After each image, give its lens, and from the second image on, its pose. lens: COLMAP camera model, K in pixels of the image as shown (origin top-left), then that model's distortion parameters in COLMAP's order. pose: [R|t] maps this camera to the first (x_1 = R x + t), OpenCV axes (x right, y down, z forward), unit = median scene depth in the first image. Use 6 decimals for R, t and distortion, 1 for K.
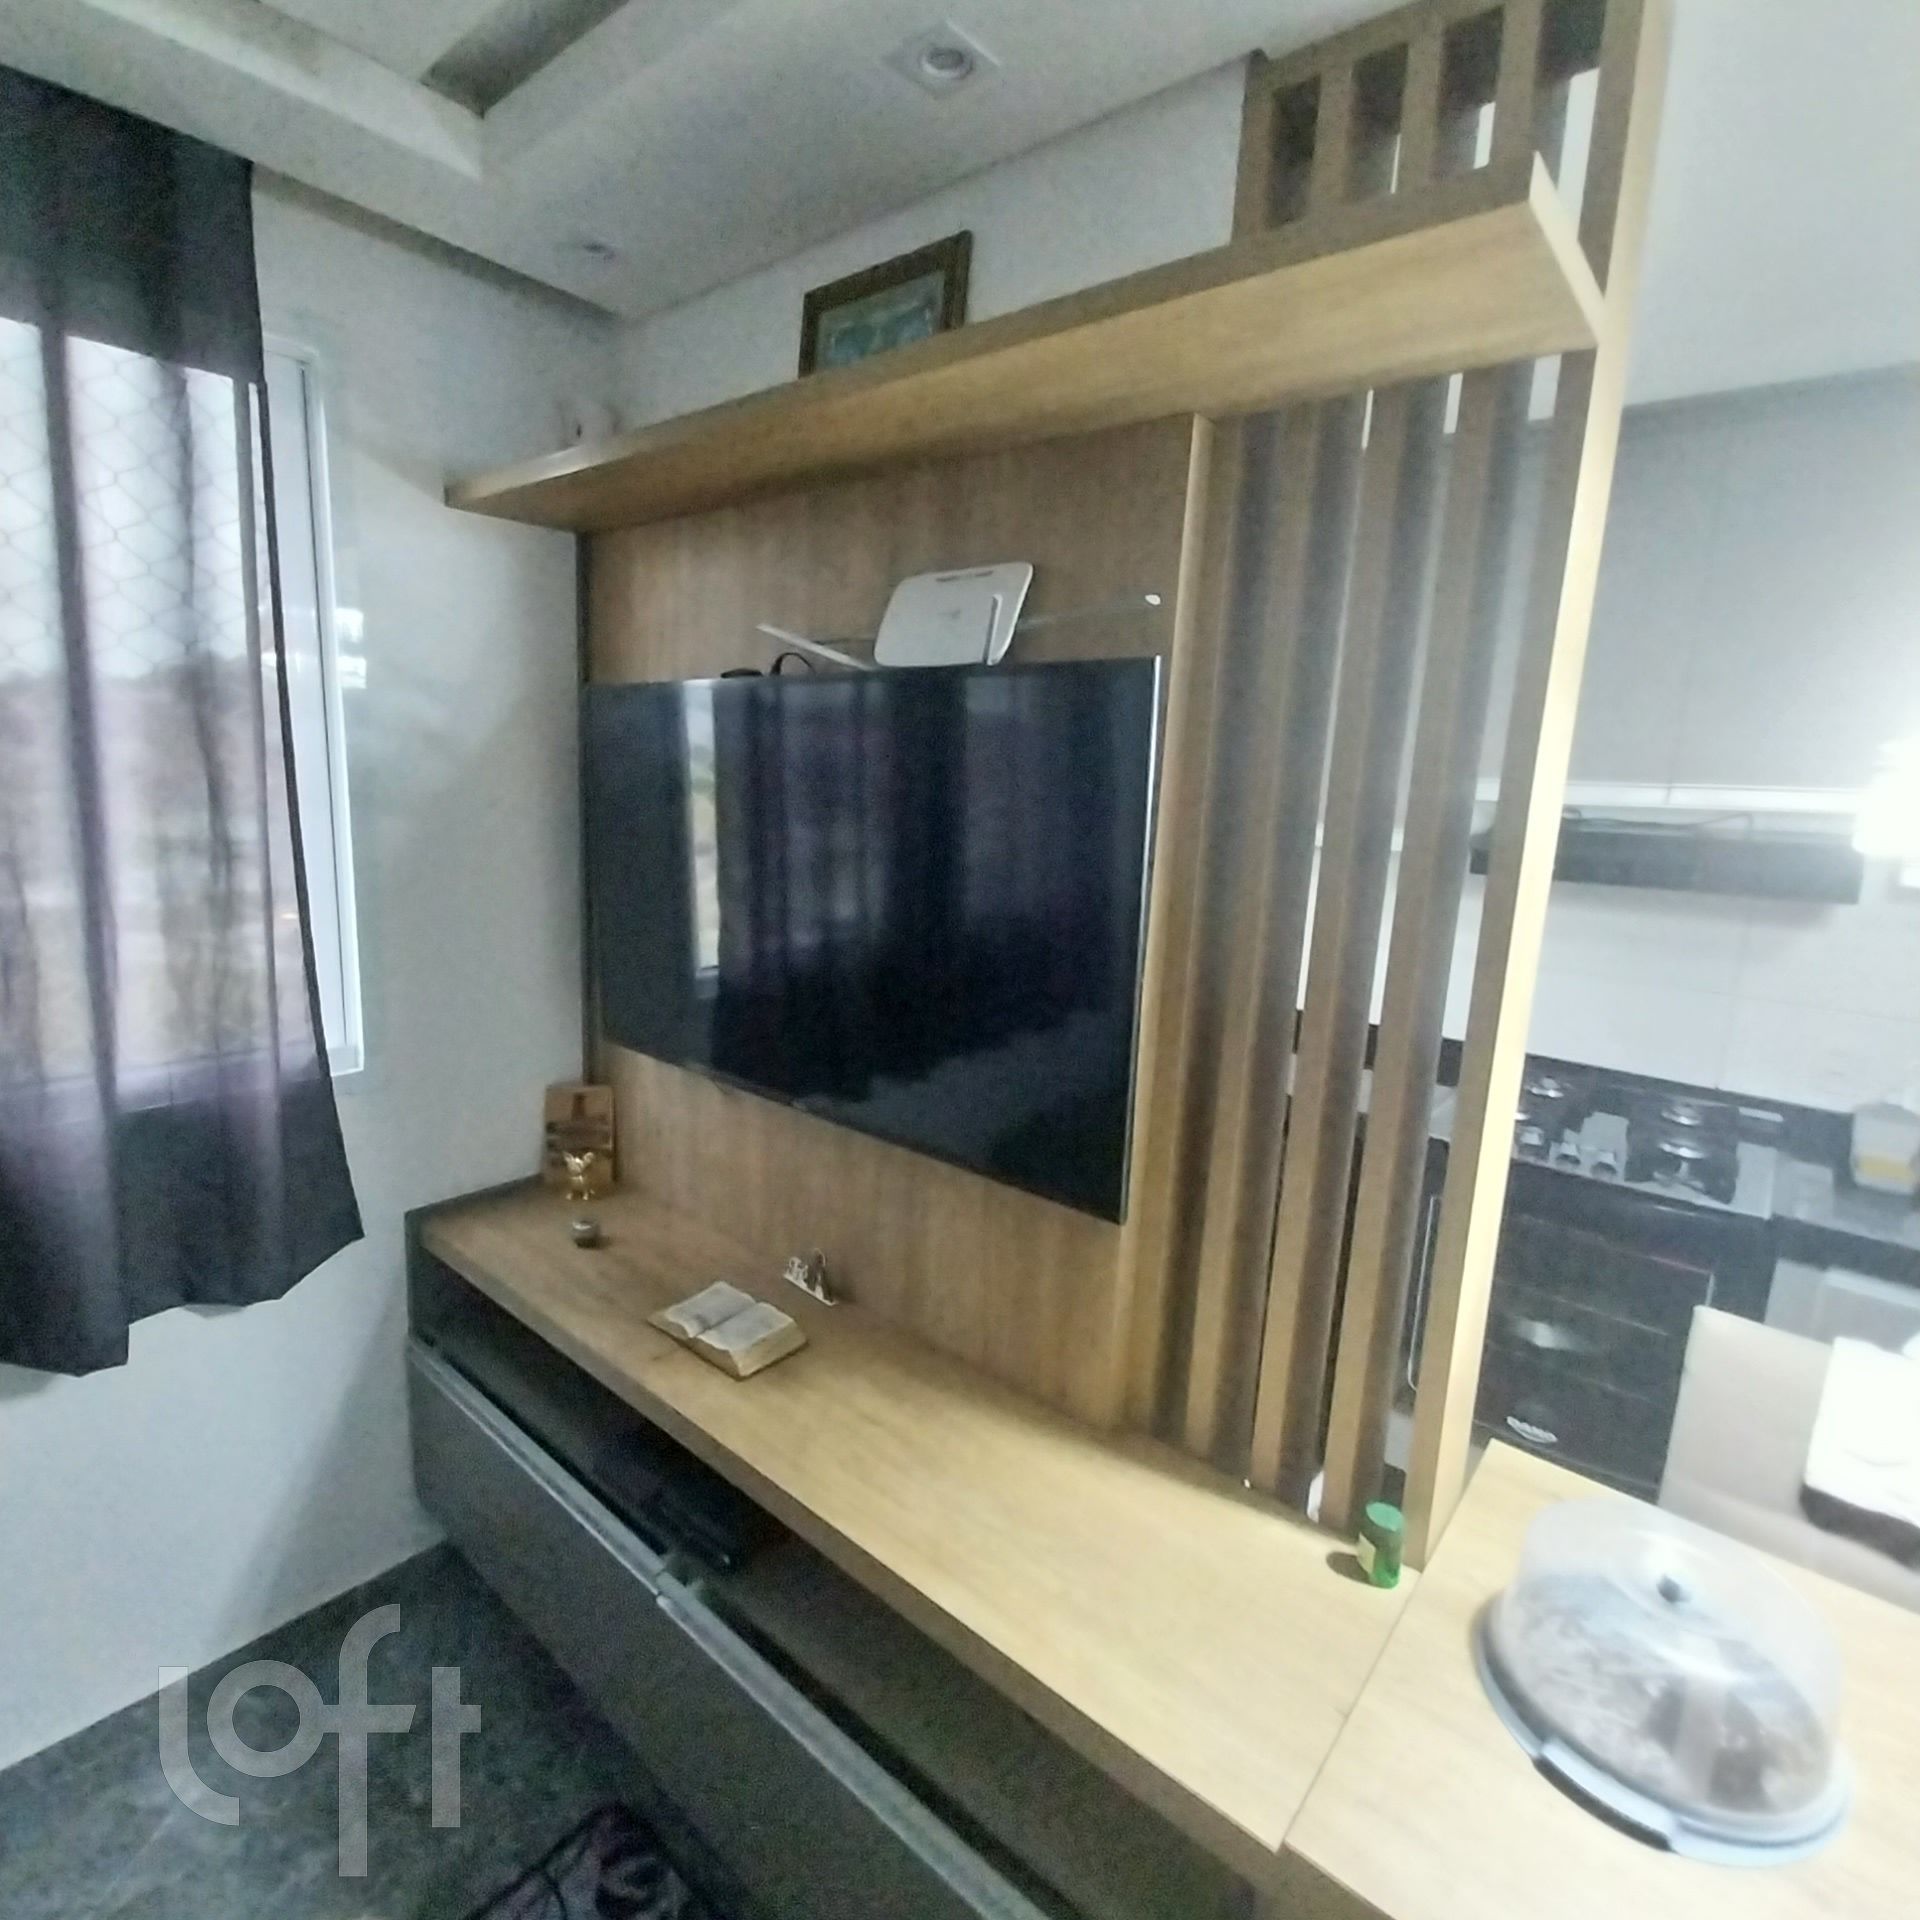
lens RADIAL K [[1011.7, 0, 960.0], [0, 1011.7, 960.0], [0, 0, 1]] dist [0.012839, -0.023548]
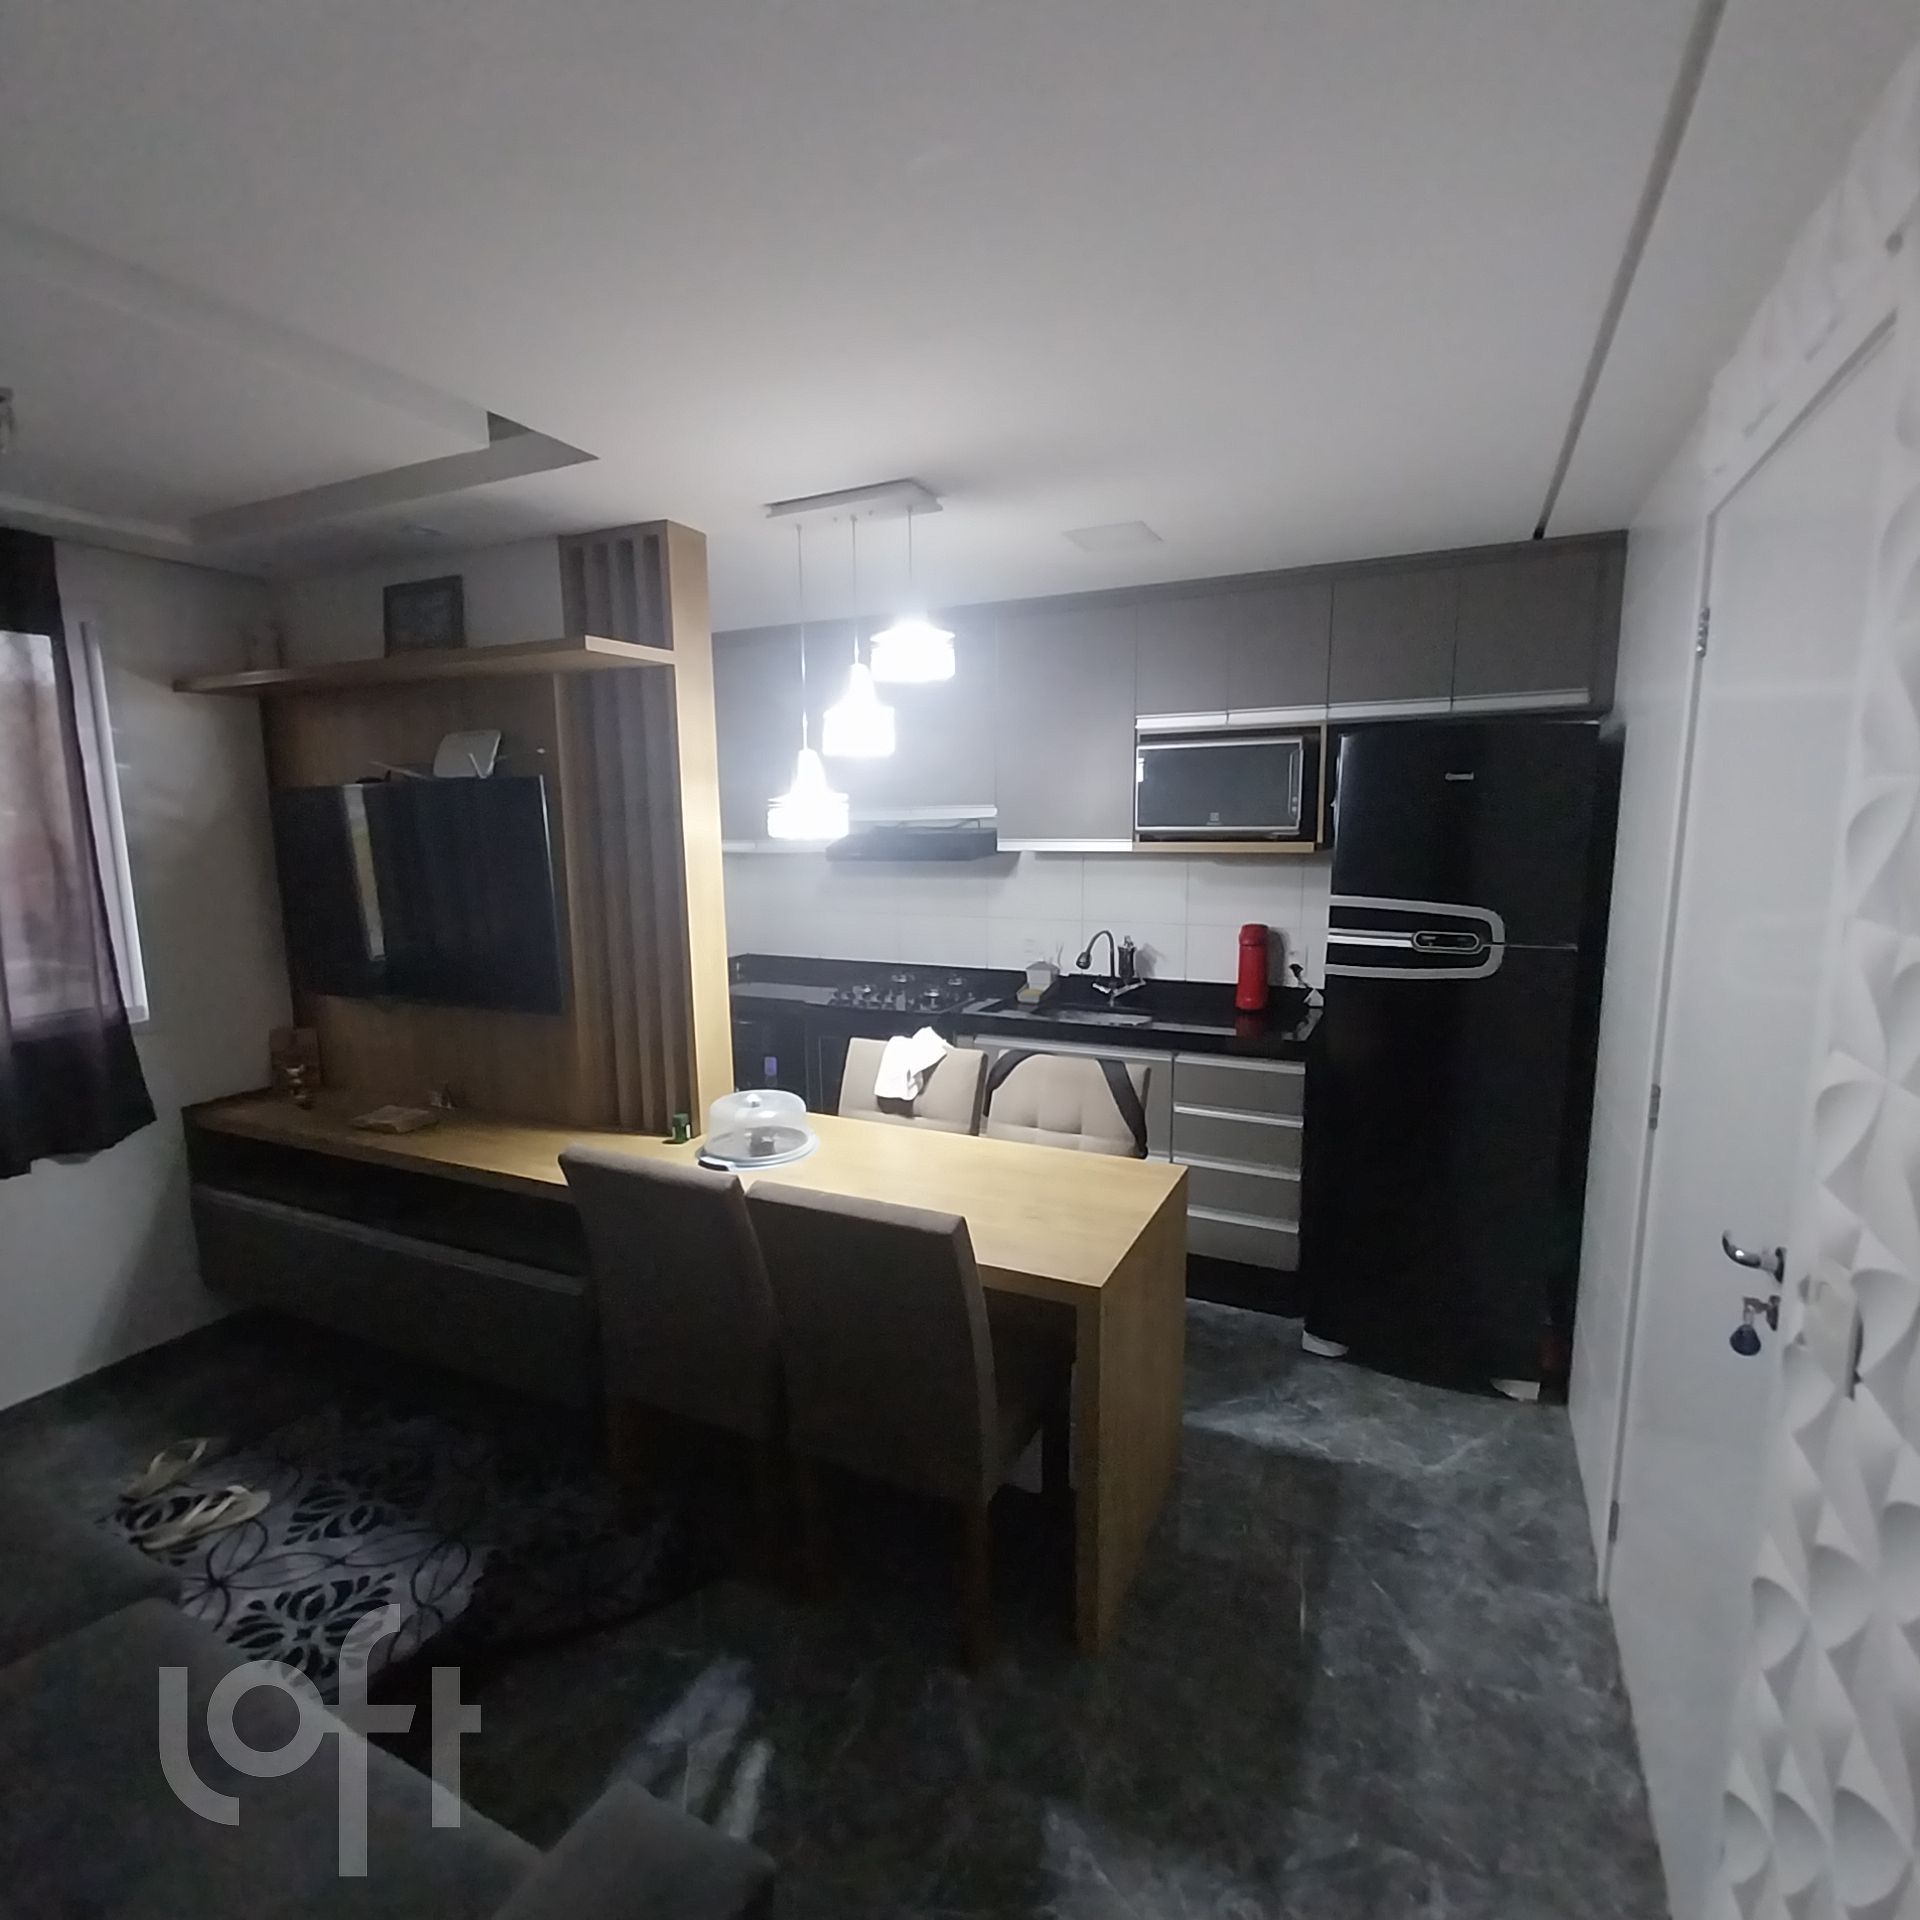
lens RADIAL K [[997.6, 0, 939.0], [0, 997.6, 968.5], [0, 0, 1]] dist [0.031860, -0.021820]
pose [[0.968493, -0.096777, 0.229468, 0.335777], [0.100717, 0.994900, -0.005494, 0.177061], [-0.227766, 0.028432, 0.973301, -1.019023]]
